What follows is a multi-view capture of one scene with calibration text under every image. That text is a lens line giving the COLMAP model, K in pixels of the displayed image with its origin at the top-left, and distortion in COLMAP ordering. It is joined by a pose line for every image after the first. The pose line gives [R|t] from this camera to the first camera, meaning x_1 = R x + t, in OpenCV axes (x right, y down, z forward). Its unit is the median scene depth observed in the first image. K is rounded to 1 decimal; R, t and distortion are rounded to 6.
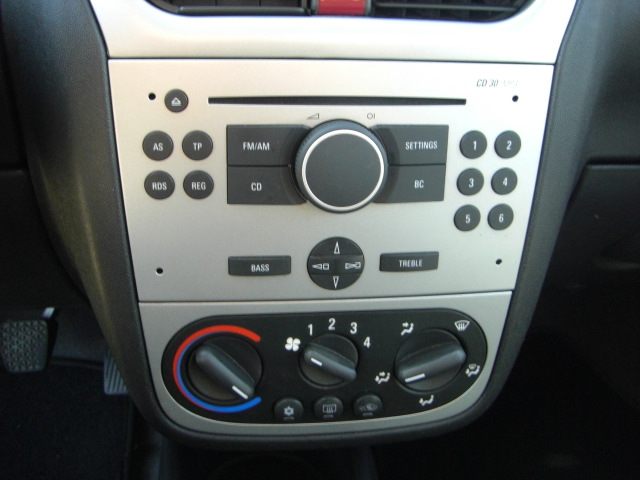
lens RADIAL K [[726.1, 0, 315.4], [0, 726.1, 239.2], [0, 0, 1]] dist [-0.136981, 0.000000]
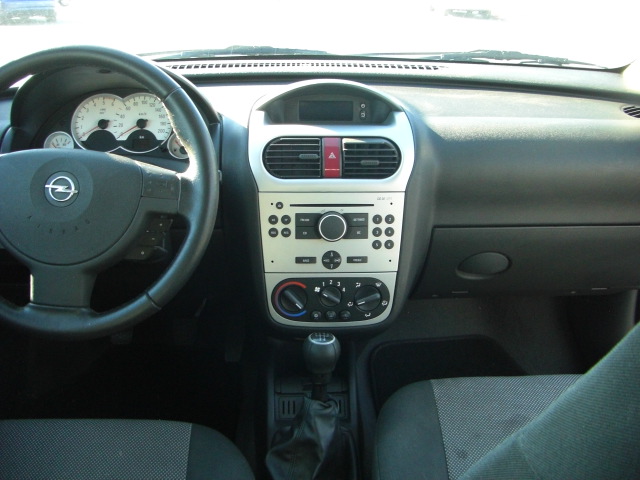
lens RADIAL K [[726.1, 0, 321.4], [0, 726.1, 239.4], [0, 0, 1]] dist [-0.136981, 0.000000]
pose [[0.995897, -0.002779, -0.090447, 0.255420], [-0.010312, 0.989533, -0.143941, 0.378848], [0.089901, 0.144283, 0.985444, -1.932754]]
